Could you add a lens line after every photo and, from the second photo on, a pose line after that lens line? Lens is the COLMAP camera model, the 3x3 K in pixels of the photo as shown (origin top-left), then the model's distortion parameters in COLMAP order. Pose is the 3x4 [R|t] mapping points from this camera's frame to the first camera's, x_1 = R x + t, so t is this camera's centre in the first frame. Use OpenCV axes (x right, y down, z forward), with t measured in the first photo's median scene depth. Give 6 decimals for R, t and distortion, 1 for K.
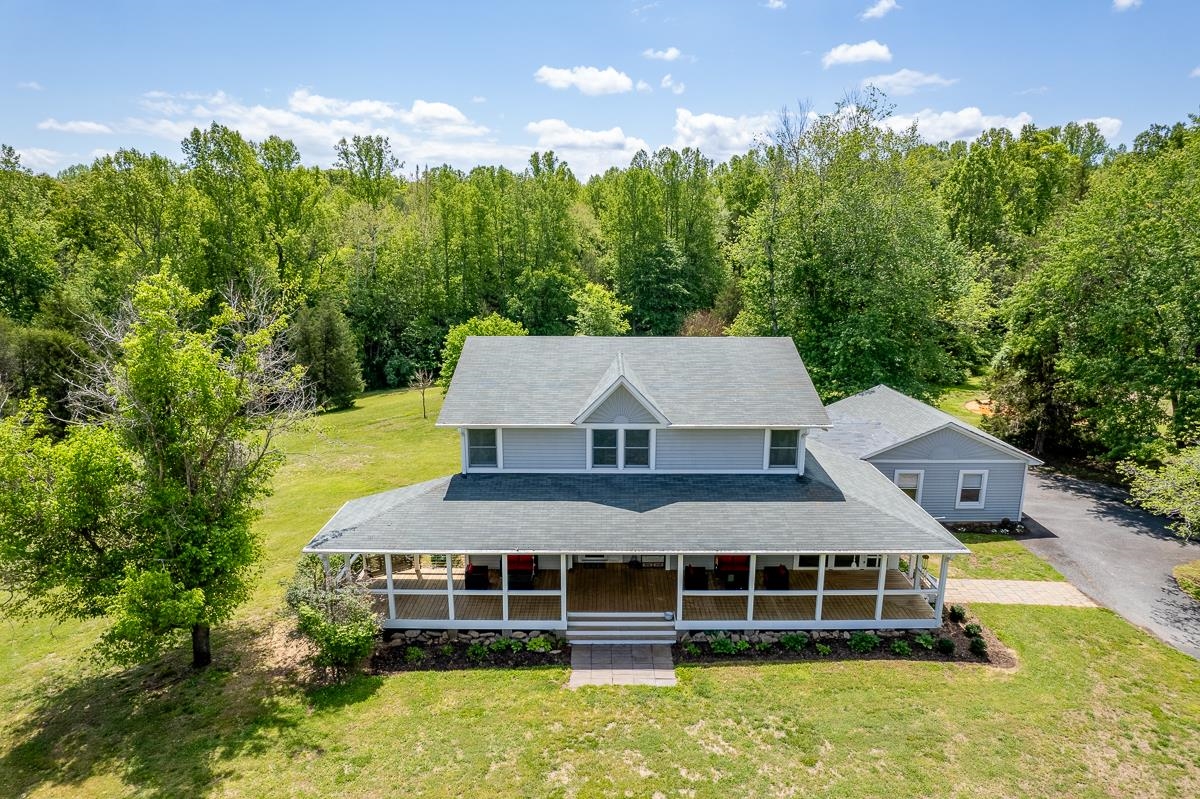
lens RADIAL K [[774.4, 0, 603.3], [0, 774.4, 400.3], [0, 0, 1]] dist [-0.079528, 0.073884]
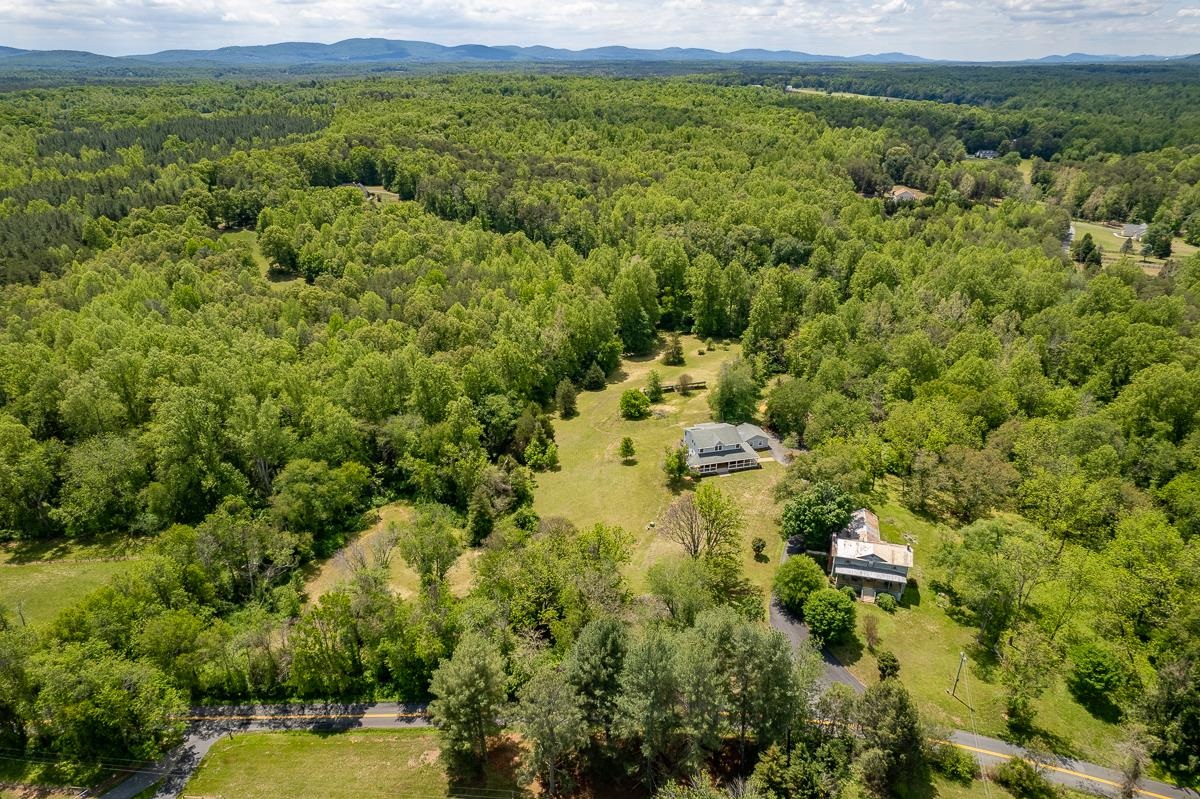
lens RADIAL K [[774.4, 0, 603.3], [0, 774.4, 400.3], [0, 0, 1]] dist [-0.079528, 0.073884]
pose [[0.968311, -0.105122, 0.226547, -2.906460], [0.060927, 0.979124, 0.193919, -2.058916], [-0.242203, -0.173971, 0.954501, -6.278839]]
